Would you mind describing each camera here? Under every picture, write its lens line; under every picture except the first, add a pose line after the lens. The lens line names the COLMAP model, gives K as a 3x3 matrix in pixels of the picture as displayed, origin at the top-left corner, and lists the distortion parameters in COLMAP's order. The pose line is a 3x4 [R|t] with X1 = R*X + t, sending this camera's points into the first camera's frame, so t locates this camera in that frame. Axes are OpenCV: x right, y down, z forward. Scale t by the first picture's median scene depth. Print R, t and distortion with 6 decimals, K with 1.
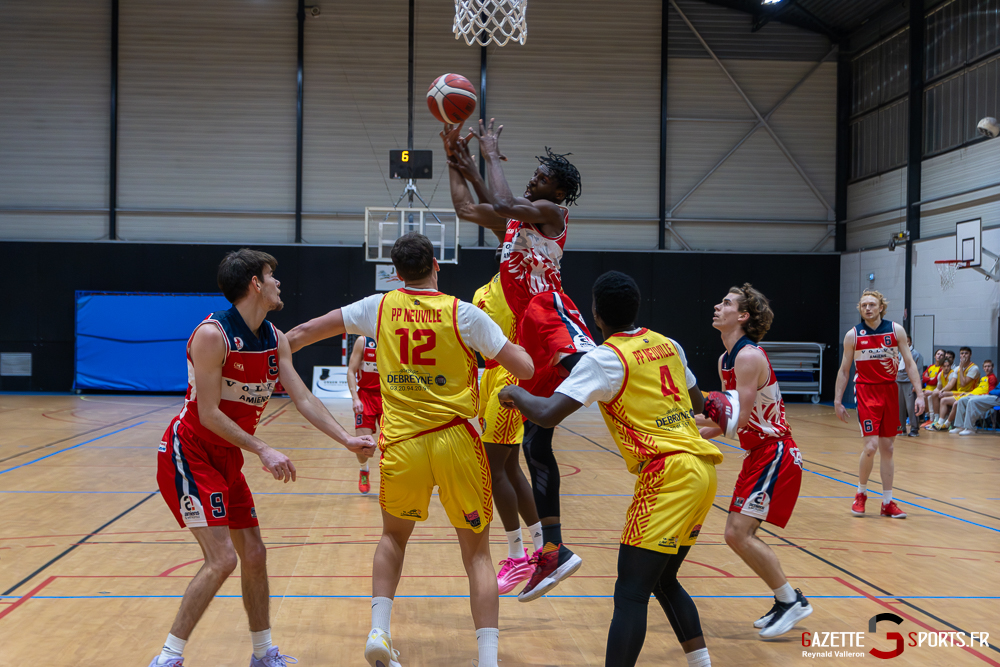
lens RADIAL K [[1607.1, 0, 481.5], [0, 1607.1, 359.4], [0, 0, 1]] dist [0.006664, 0.007883]
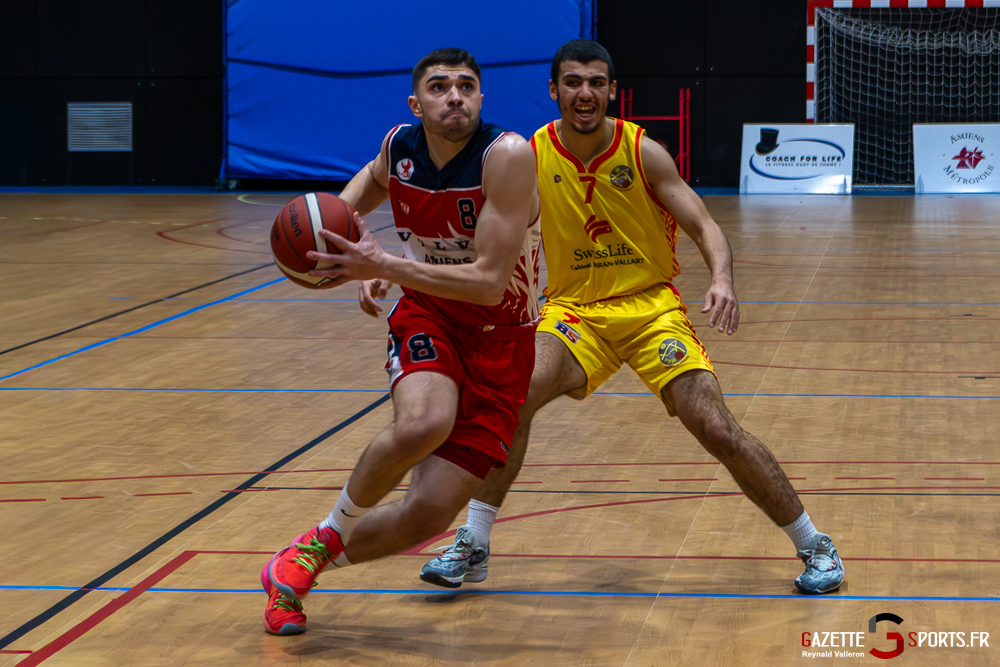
lens RADIAL K [[2037.7, 0, 500.7], [0, 2037.7, 508.6], [0, 0, 1]] dist [0.034786, -0.189219]
pose [[0.997674, 0.001012, -0.068154, -0.153324], [0.012933, 0.978917, 0.203850, -0.008913], [0.066924, -0.204258, 0.976627, 0.469479]]
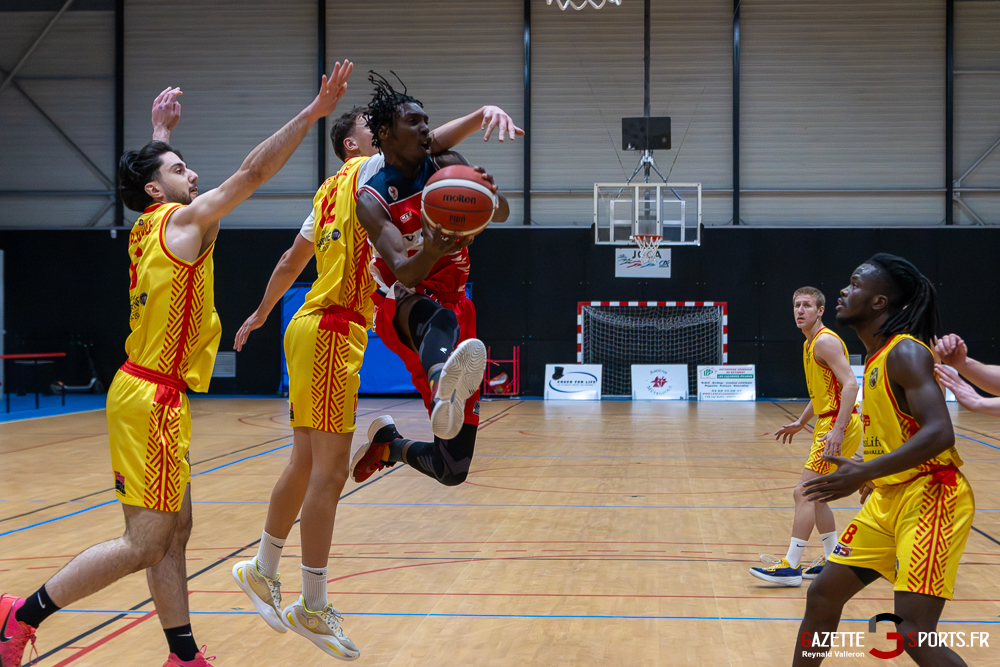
lens RADIAL K [[1844.9, 0, 500.0], [0, 1844.9, 333.5], [0, 0, 1]] dist [0.023426, -0.152185]
pose [[0.989866, -0.009922, -0.141656, 0.016590], [0.008148, 0.999881, -0.013097, 0.000551], [0.141769, 0.011810, 0.989829, -0.007494]]
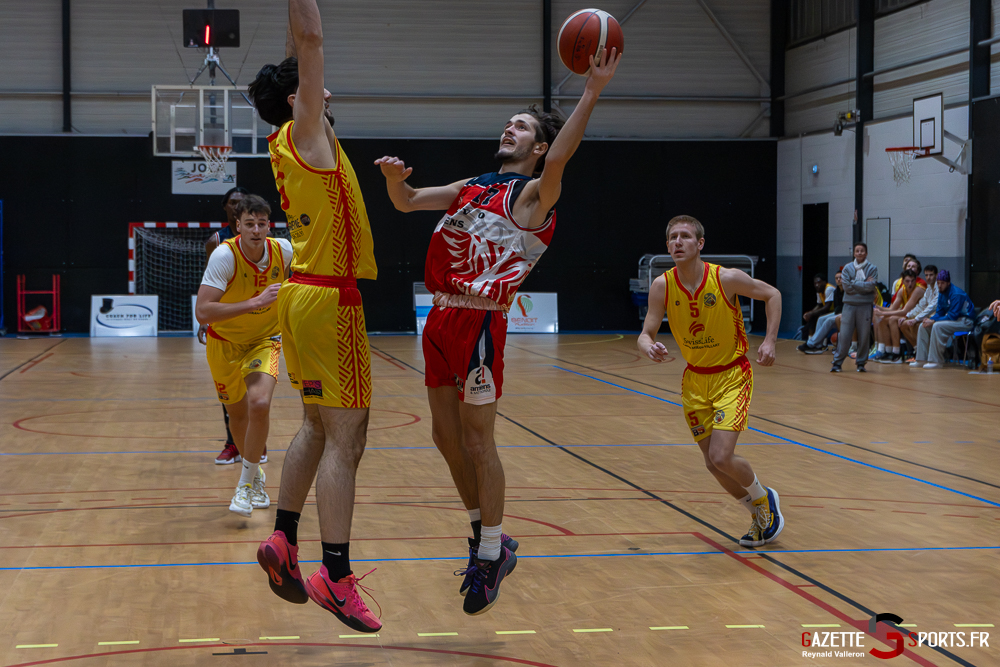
lens RADIAL K [[2147.4, 0, 499.2], [0, 2147.4, 364.0], [0, 0, 1]] dist [-0.017327, 0.060286]
pose [[0.996825, -0.017905, 0.077584, 0.009280], [0.014990, 0.999165, 0.038004, 0.001161], [-0.078200, -0.036721, 0.996261, -0.027481]]
